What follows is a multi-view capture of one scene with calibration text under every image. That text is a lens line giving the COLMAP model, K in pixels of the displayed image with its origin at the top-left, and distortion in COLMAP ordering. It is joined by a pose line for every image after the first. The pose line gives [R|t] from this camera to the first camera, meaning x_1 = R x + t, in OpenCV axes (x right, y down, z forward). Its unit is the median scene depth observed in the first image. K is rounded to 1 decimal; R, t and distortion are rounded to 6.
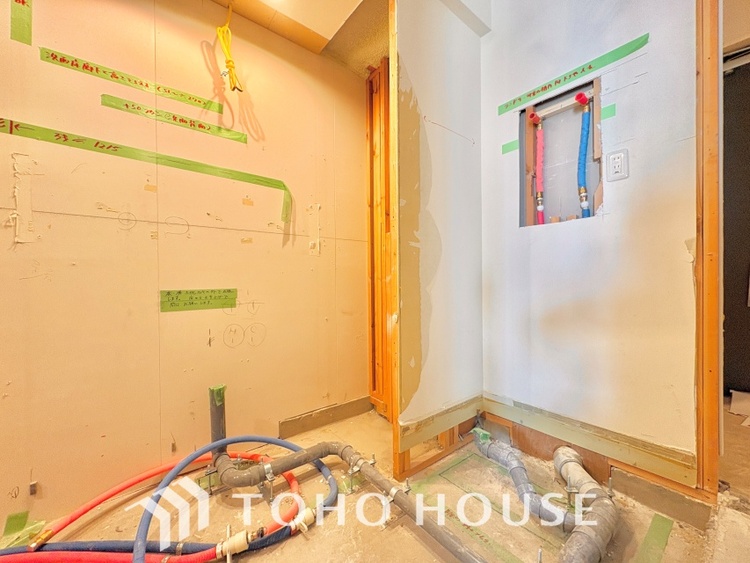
lens RADIAL K [[297.7, 0, 375.8], [0, 297.7, 279.8], [0, 0, 1]] dist [-0.001754, 0.000611]
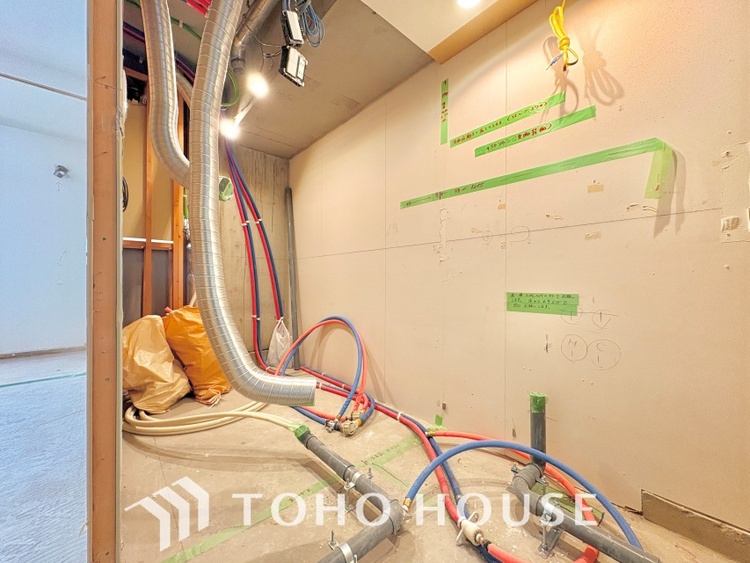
lens RADIAL K [[297.7, 0, 376.1], [0, 297.7, 280.3], [0, 0, 1]] dist [-0.001754, 0.000611]
pose [[0.044589, 0.004484, -0.998995, 0.383799], [-0.002767, 0.999987, 0.004365, -0.013273], [0.999002, 0.002570, 0.044601, 0.399973]]
